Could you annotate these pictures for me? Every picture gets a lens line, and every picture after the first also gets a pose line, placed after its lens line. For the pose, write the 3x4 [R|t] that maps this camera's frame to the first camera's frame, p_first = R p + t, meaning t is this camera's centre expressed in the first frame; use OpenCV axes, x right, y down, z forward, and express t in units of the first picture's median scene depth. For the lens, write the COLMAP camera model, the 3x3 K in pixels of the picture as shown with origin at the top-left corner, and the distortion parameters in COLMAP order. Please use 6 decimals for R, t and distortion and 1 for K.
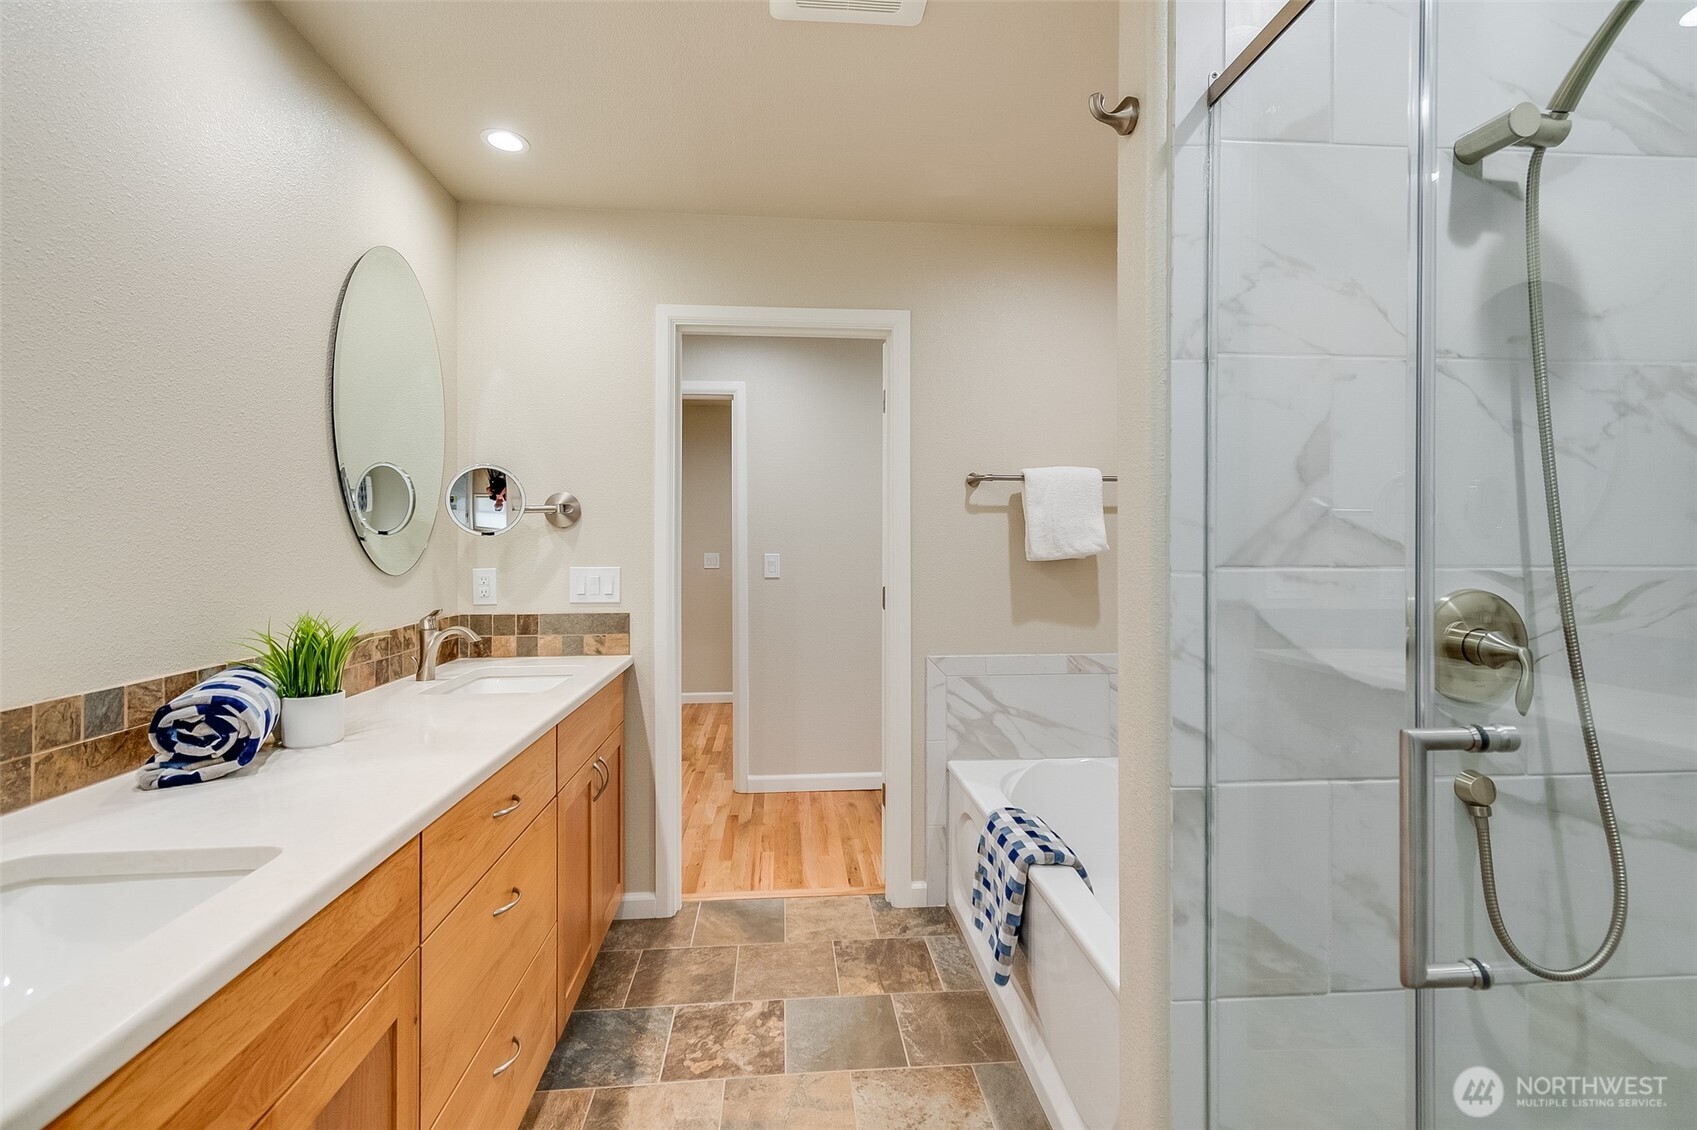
lens RADIAL K [[744.6, 0, 844.7], [0, 744.6, 549.8], [0, 0, 1]] dist [0.014860, -0.003382]
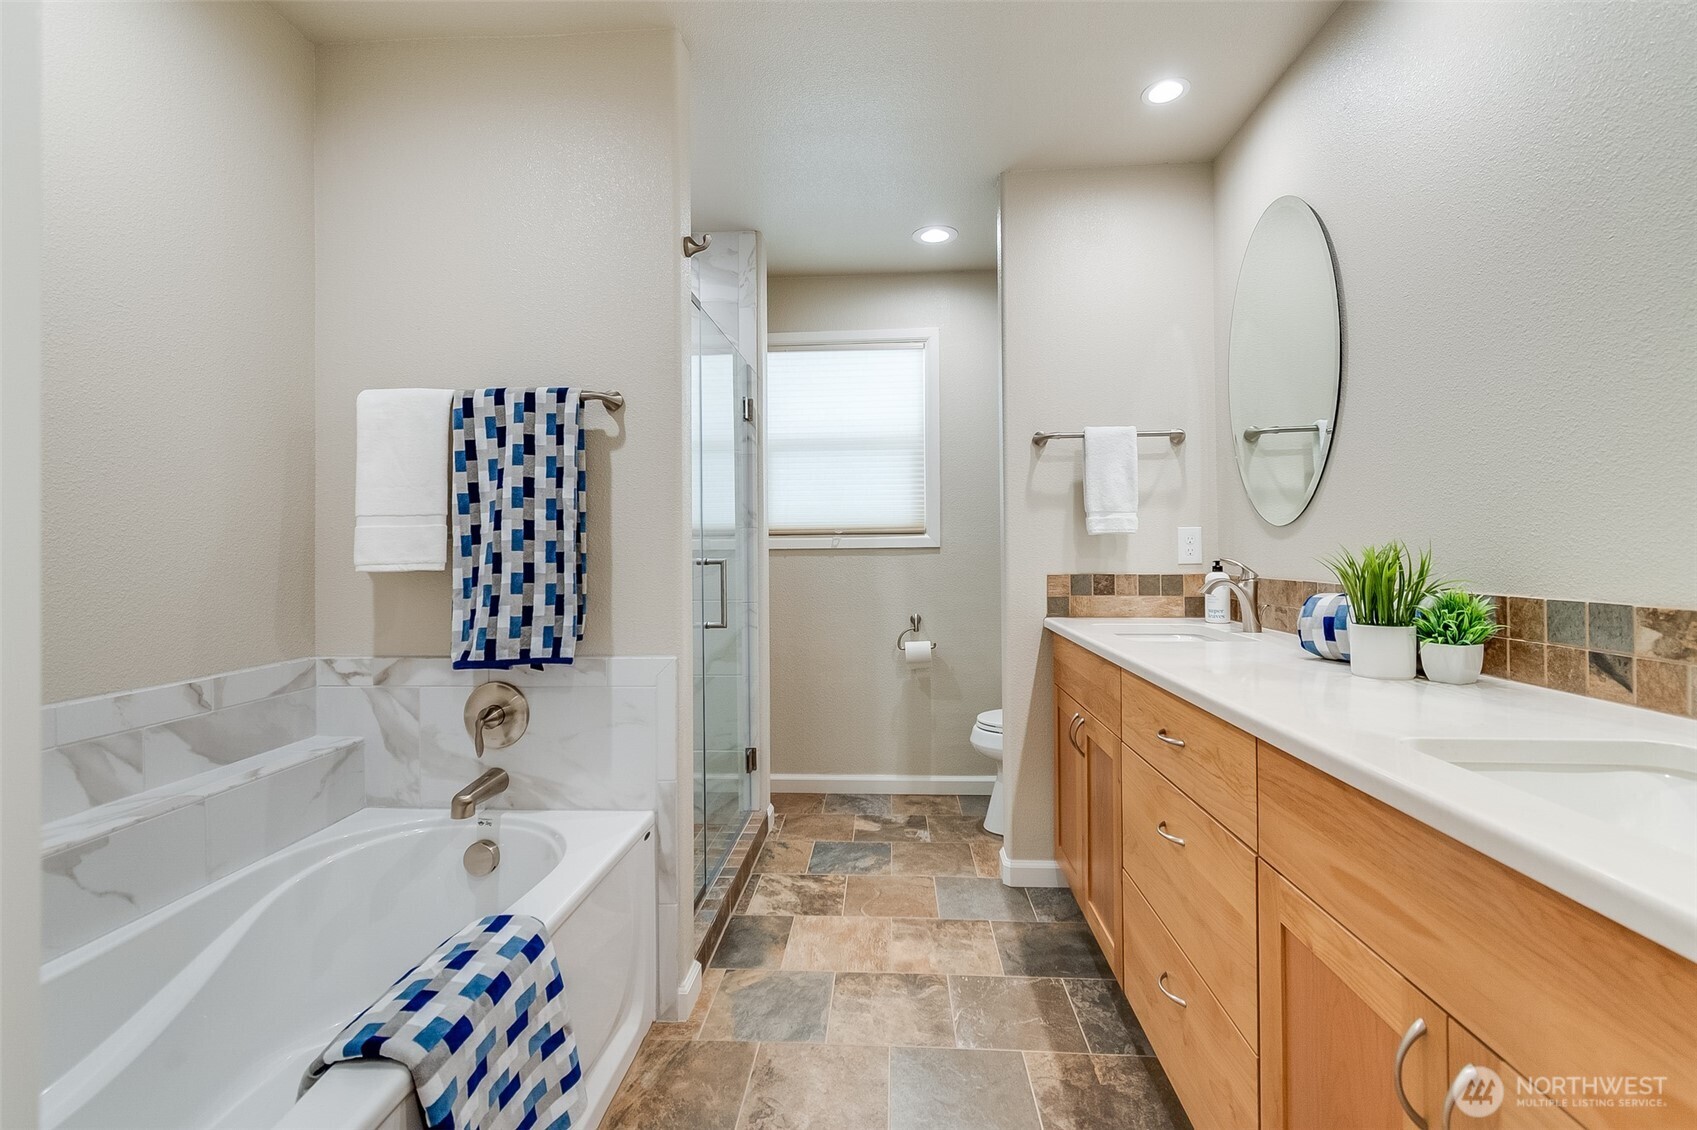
lens RADIAL K [[744.6, 0, 844.7], [0, 744.6, 549.8], [0, 0, 1]] dist [0.014860, -0.003382]
pose [[-0.988869, 0.008246, 0.148563, -0.142359], [0.008266, 0.999966, -0.000485, 0.064683], [-0.148562, 0.000748, -0.988903, 1.569369]]
